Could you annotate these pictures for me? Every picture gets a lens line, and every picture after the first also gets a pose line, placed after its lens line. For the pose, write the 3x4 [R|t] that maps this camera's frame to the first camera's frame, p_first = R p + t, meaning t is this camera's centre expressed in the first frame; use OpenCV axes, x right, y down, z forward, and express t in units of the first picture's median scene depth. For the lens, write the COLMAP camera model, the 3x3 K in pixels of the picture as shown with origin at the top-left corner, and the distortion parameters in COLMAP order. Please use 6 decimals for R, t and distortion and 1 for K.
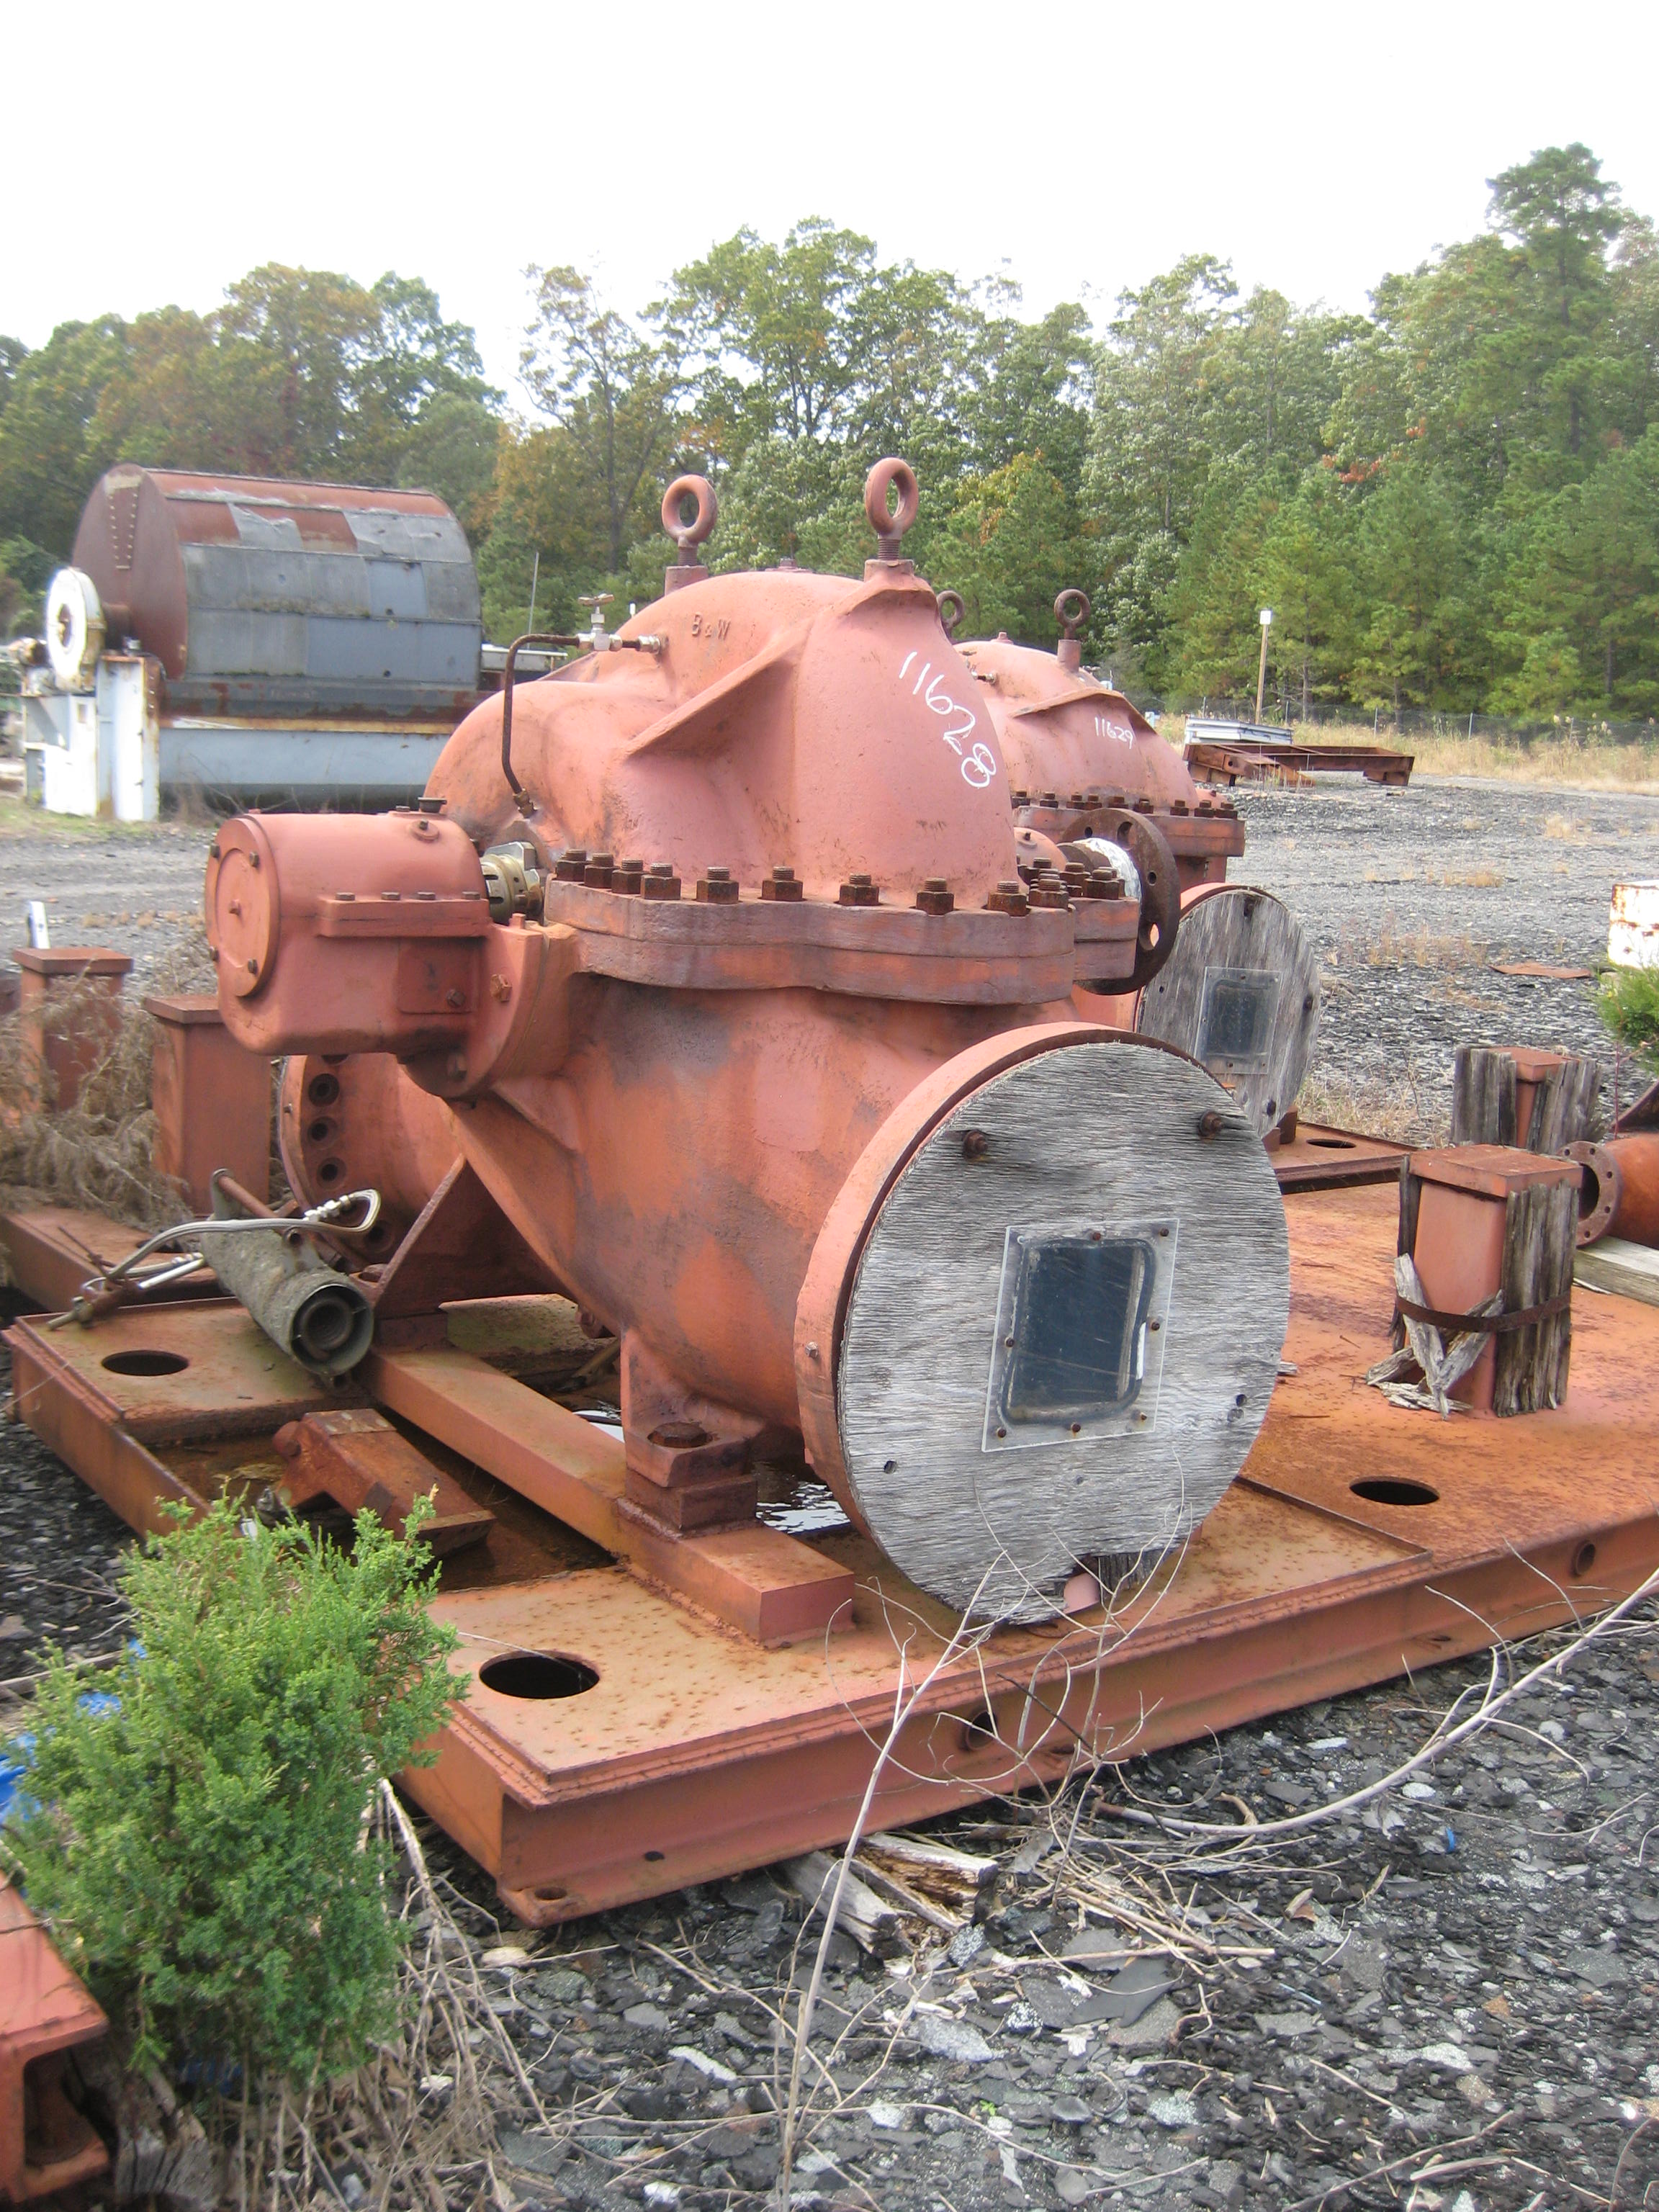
lens RADIAL K [[2327.0, 0, 829.5], [0, 2327.0, 1106.0], [0, 0, 1]] dist [-0.160576, 0.200889]
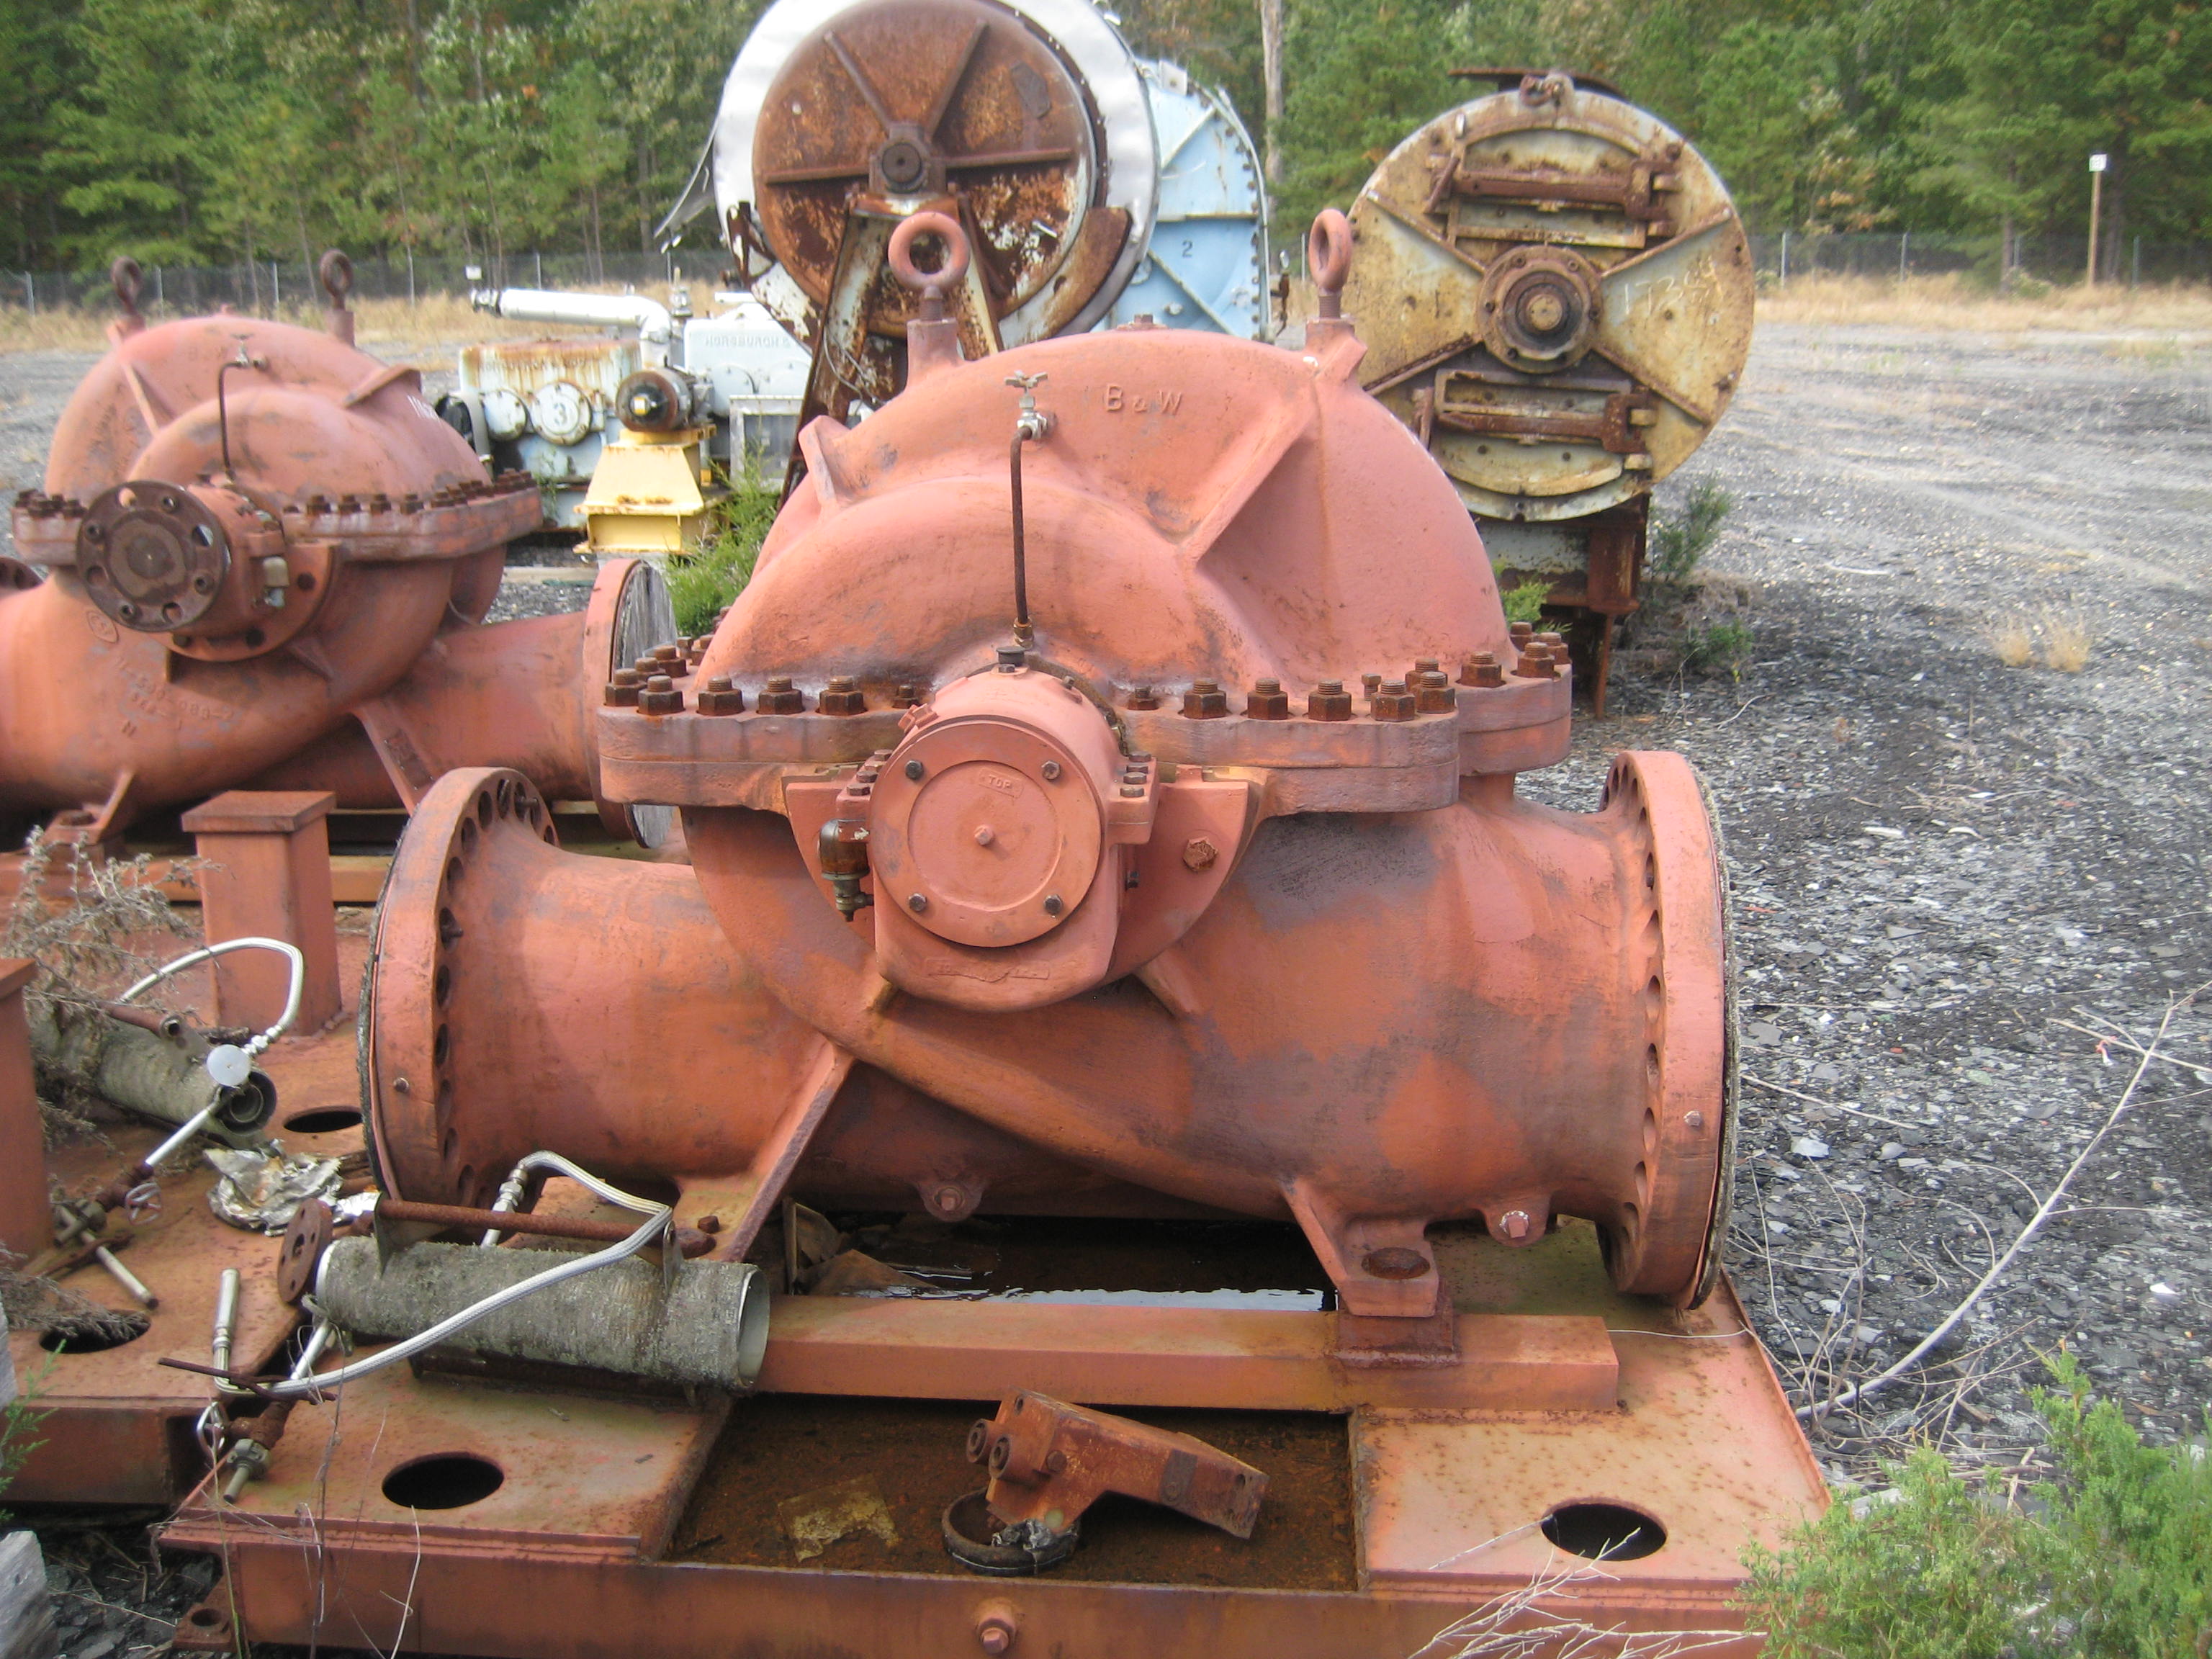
lens RADIAL K [[2327.0, 0, 1090.8], [0, 2327.0, 827.3], [0, 0, 1]] dist [-0.160576, 0.200889]
pose [[0.638202, -0.235146, 0.733079, -0.769861], [0.172848, 0.971668, 0.161200, -0.199558], [-0.750215, 0.023833, 0.660765, 0.442994]]
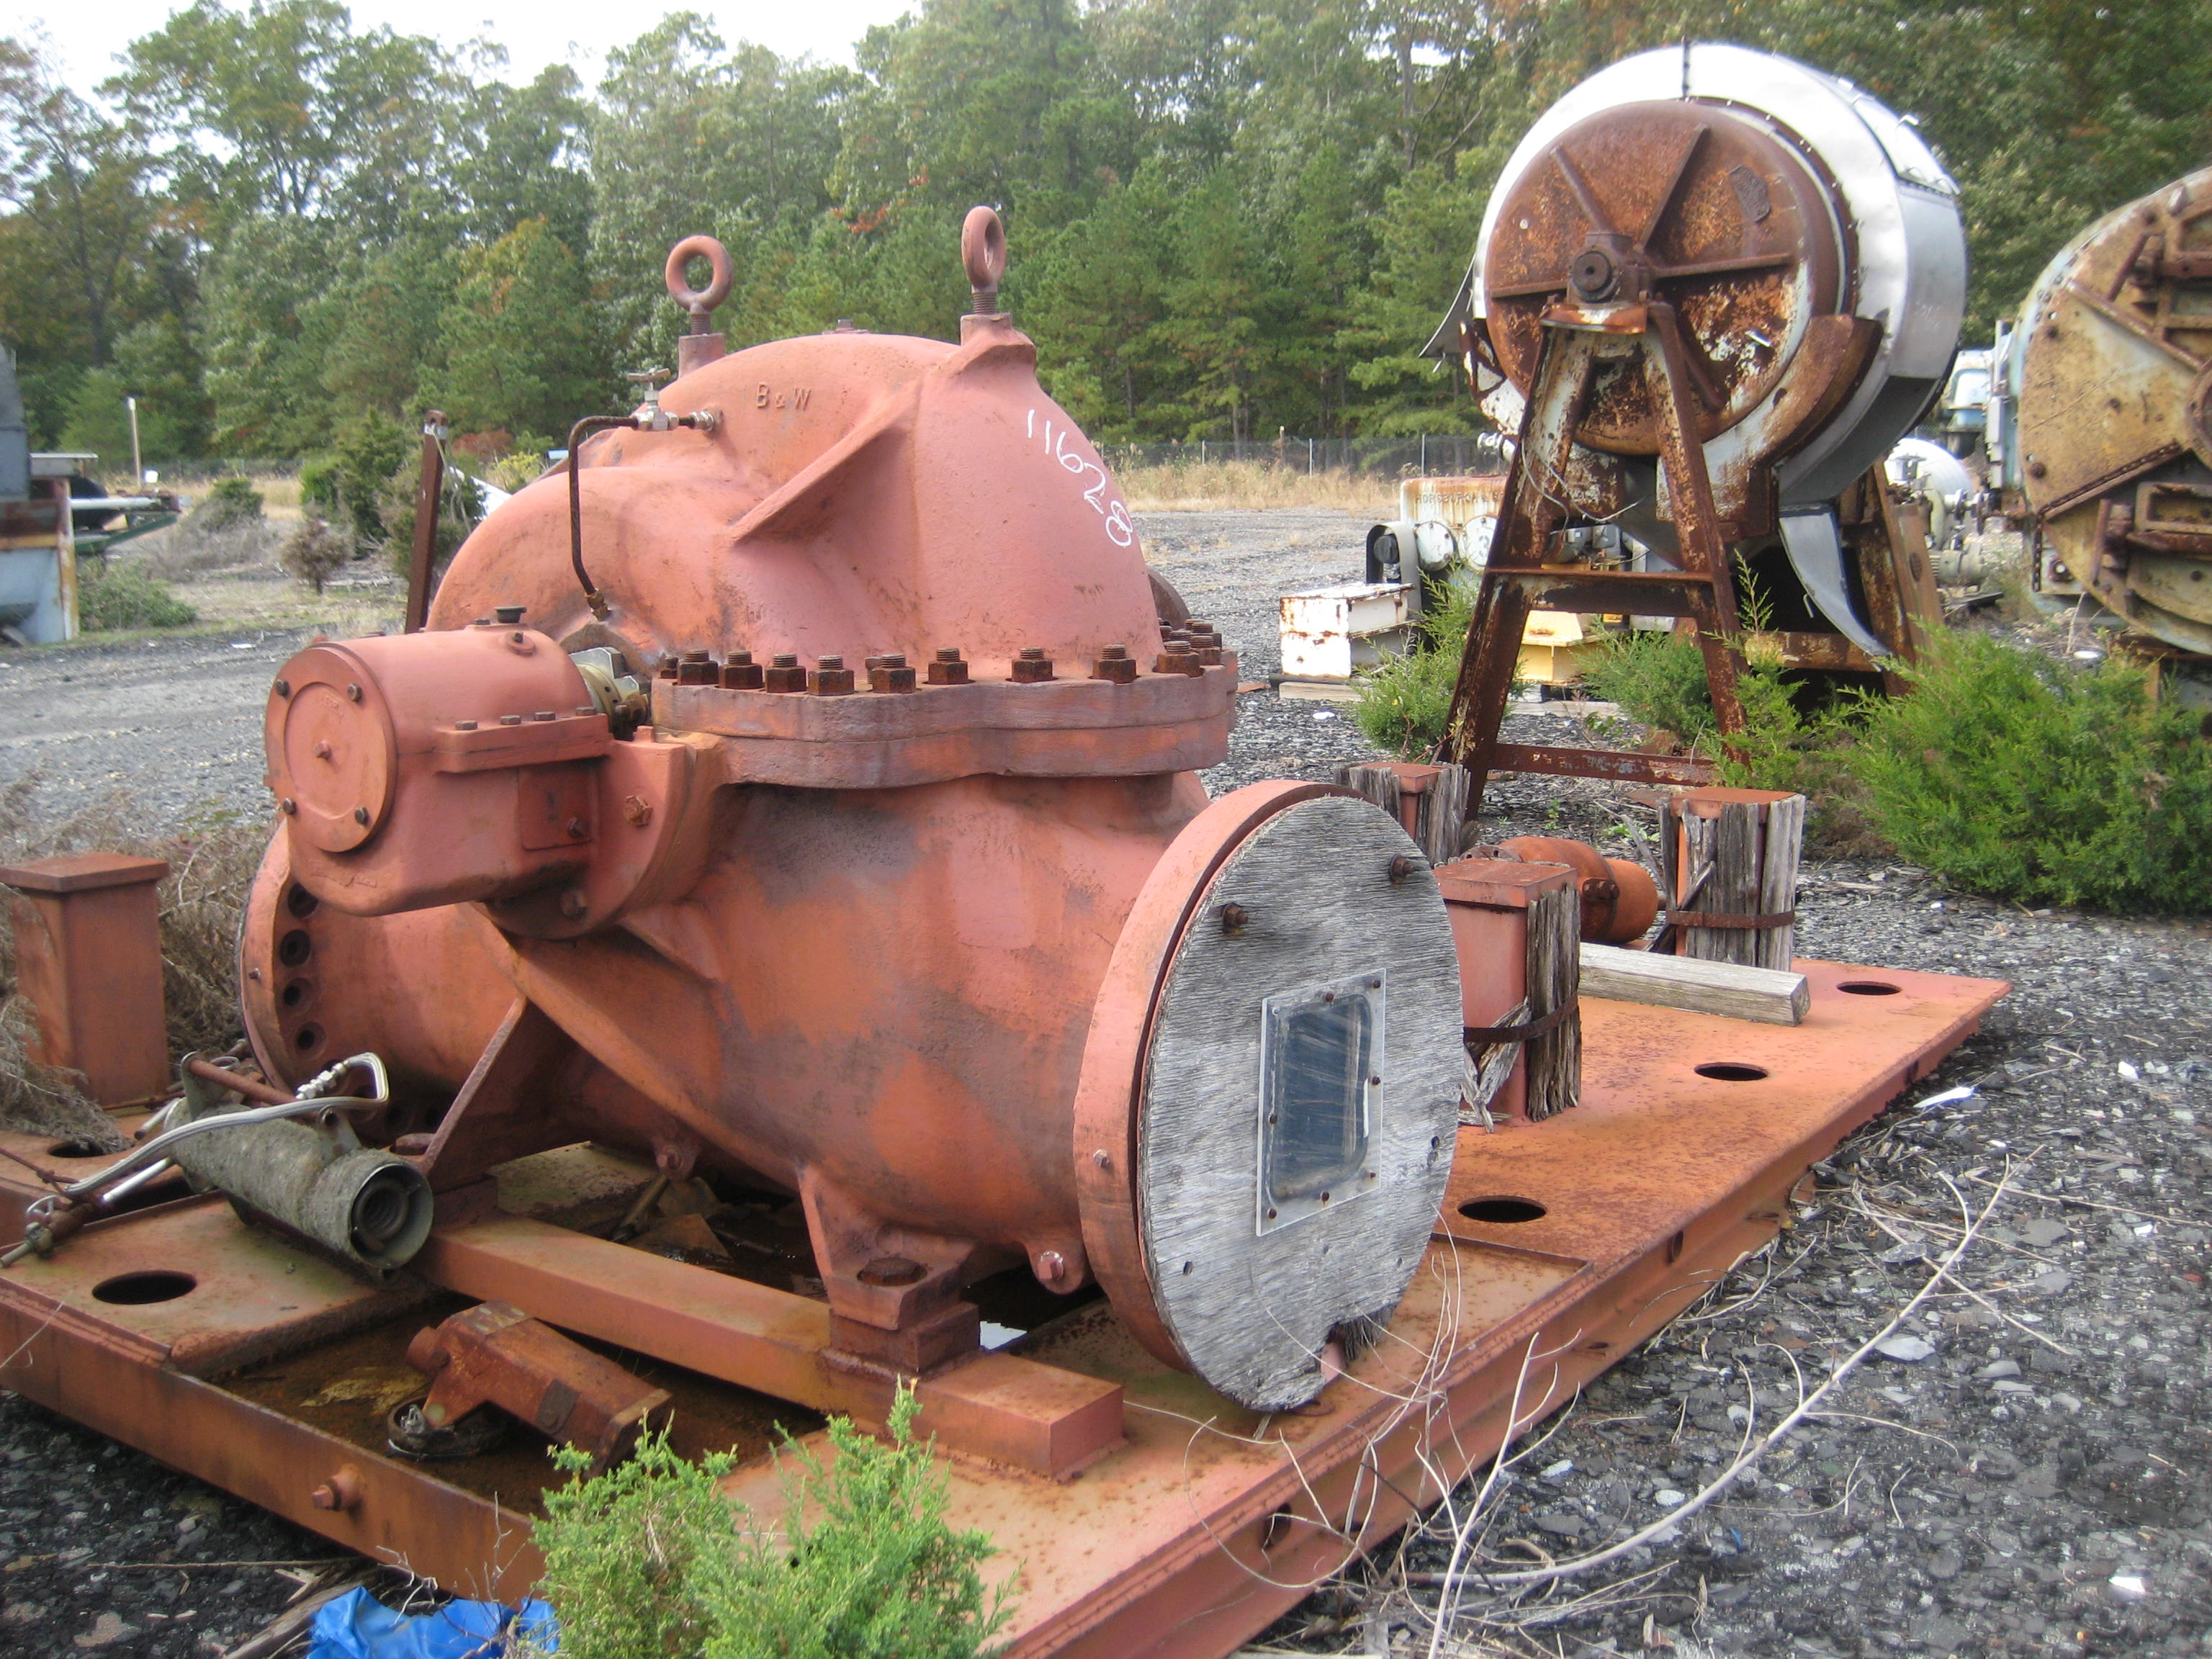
lens RADIAL K [[2327.0, 0, 1090.8], [0, 2327.0, 827.3], [0, 0, 1]] dist [-0.160576, 0.200889]
pose [[0.948920, -0.111108, 0.295306, -0.231700], [0.115308, 0.993325, 0.003213, -0.026029], [-0.293691, 0.031002, 0.955397, 0.090354]]
